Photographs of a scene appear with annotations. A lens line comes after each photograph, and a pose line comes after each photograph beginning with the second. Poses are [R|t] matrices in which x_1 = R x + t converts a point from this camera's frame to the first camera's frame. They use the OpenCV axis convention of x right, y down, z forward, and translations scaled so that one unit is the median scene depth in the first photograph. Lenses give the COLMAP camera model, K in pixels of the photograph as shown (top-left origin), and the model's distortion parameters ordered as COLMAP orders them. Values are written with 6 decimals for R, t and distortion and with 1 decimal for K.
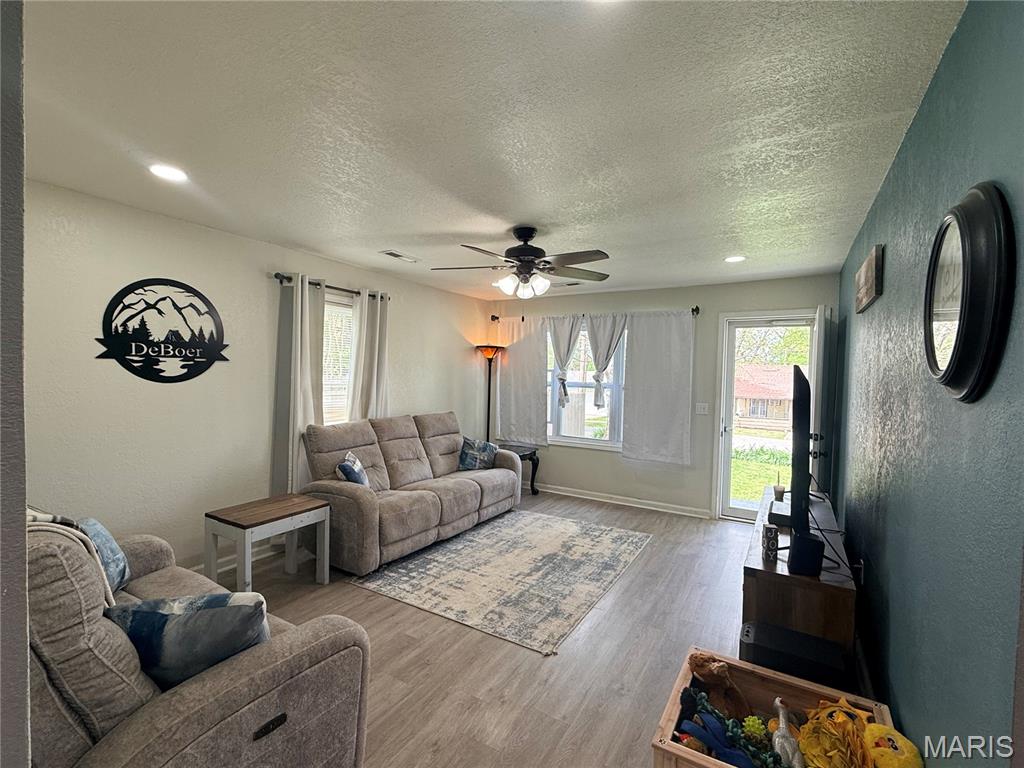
lens RADIAL K [[459.4, 0, 510.1], [0, 459.4, 385.6], [0, 0, 1]] dist [0.001031, 0.000135]
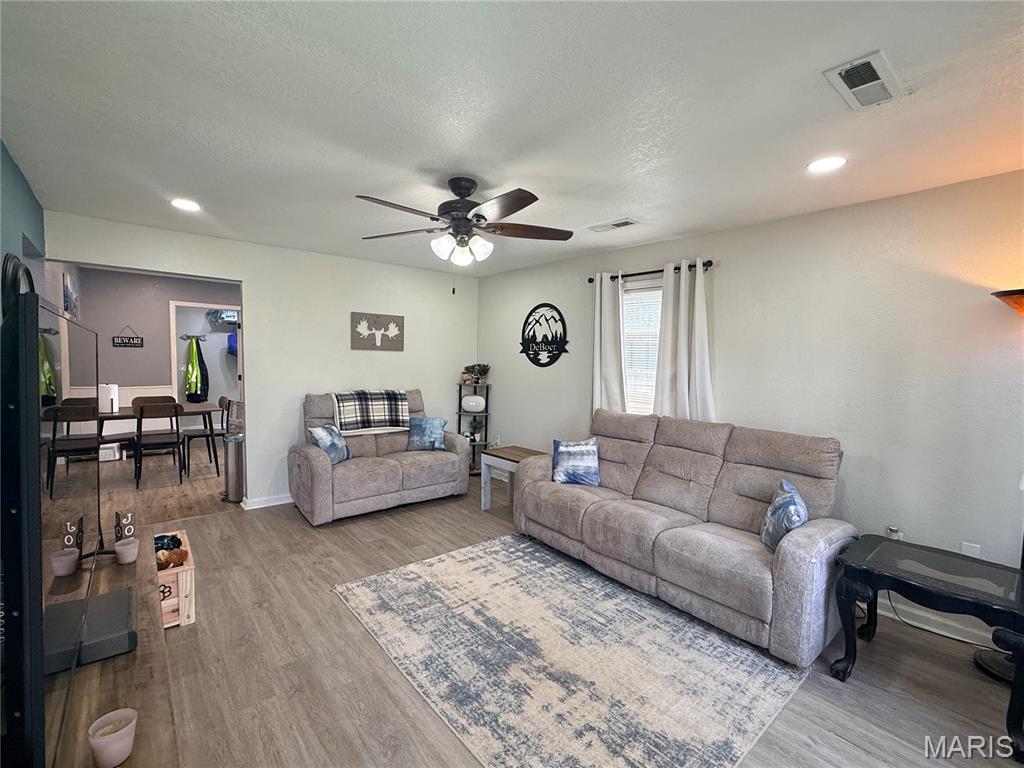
lens RADIAL K [[459.4, 0, 510.1], [0, 459.4, 385.6], [0, 0, 1]] dist [0.001031, 0.000135]
pose [[-0.325610, 0.030805, -0.945002, 0.737004], [-0.052175, 0.997361, 0.050489, -0.014707], [0.944064, 0.065746, -0.323143, 1.257345]]
